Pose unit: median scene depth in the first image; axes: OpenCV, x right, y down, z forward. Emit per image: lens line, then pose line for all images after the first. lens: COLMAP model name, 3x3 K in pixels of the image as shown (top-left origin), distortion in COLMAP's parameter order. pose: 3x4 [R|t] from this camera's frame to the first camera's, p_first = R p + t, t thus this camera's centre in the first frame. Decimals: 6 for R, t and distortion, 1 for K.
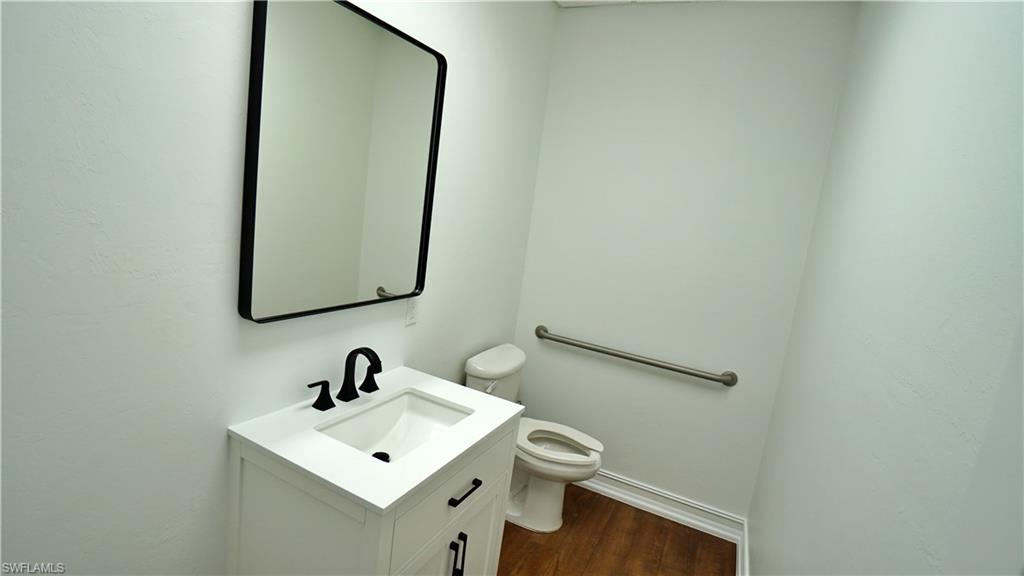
lens RADIAL K [[489.8, 0, 512.0], [0, 489.8, 288.0], [0, 0, 1]] dist [-0.001259, -0.000179]
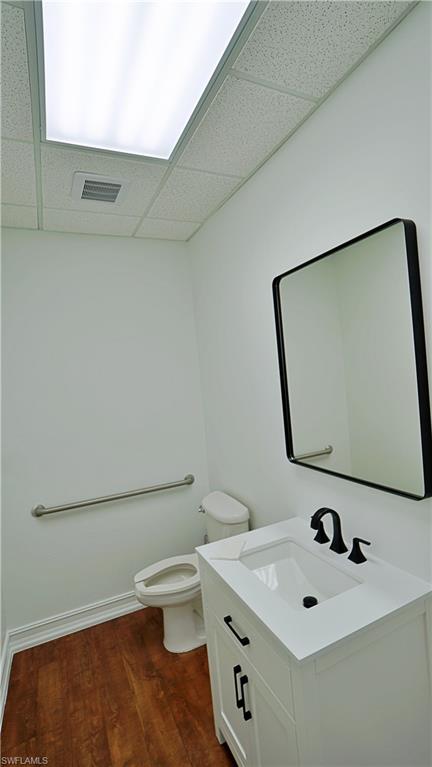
lens RADIAL K [[366.9, 0, 216.0], [0, 366.9, 383.5], [0, 0, 1]] dist [-0.001259, -0.000179]
pose [[0.595063, -0.184370, 0.782246, -0.333782], [0.292526, 0.956253, 0.002854, -0.075266], [-0.748551, 0.227128, 0.622963, 0.171255]]
